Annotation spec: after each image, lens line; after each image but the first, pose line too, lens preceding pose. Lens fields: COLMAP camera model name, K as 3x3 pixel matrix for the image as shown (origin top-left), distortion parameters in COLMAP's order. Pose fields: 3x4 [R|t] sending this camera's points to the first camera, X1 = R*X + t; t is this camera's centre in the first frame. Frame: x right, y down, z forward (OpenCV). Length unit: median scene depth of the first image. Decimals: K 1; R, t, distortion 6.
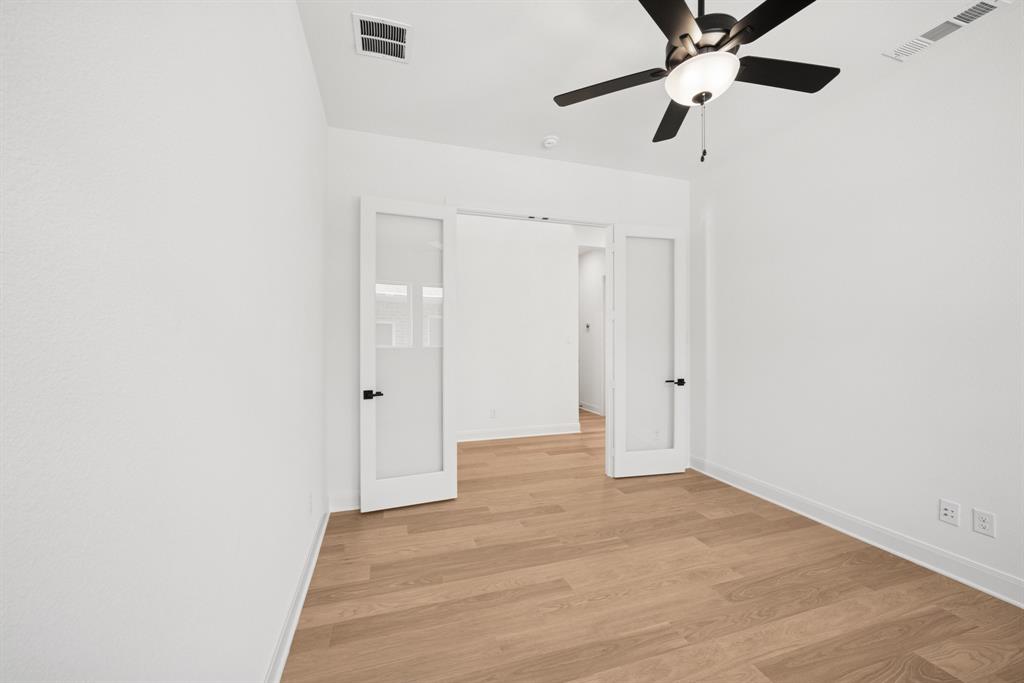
lens RADIAL K [[395.5, 0, 508.9], [0, 395.5, 343.2], [0, 0, 1]] dist [-0.007337, 0.000147]
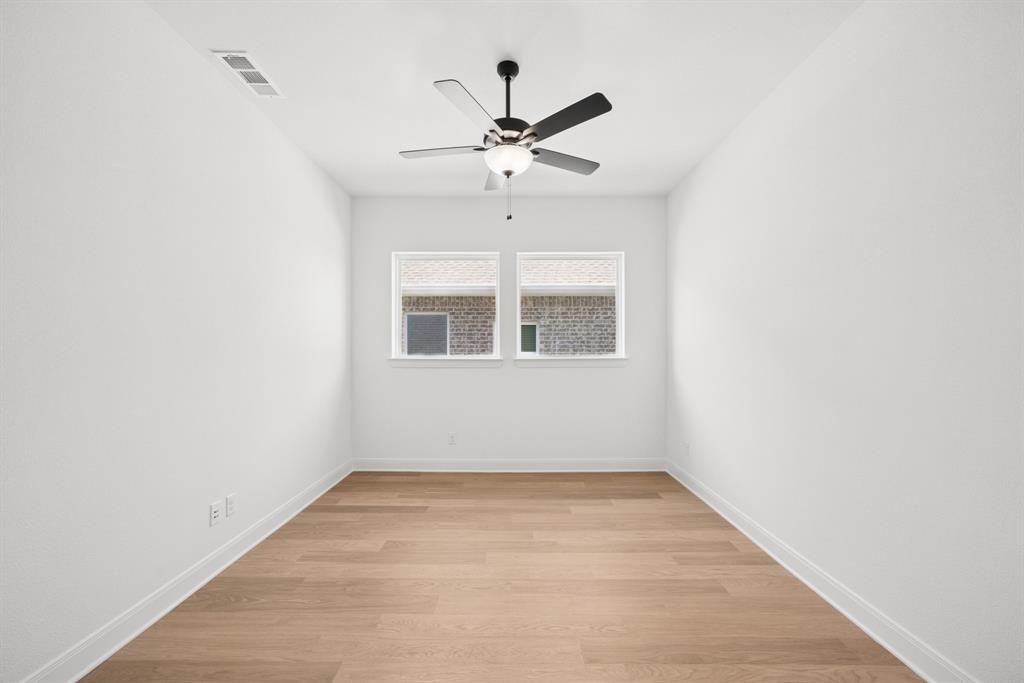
lens RADIAL K [[395.5, 0, 508.9], [0, 395.5, 343.2], [0, 0, 1]] dist [-0.007337, 0.000147]
pose [[-0.948075, 0.004719, 0.318013, 0.036765], [0.003556, 0.999985, -0.004237, -0.019911], [-0.318028, -0.002886, -0.948077, 1.857211]]
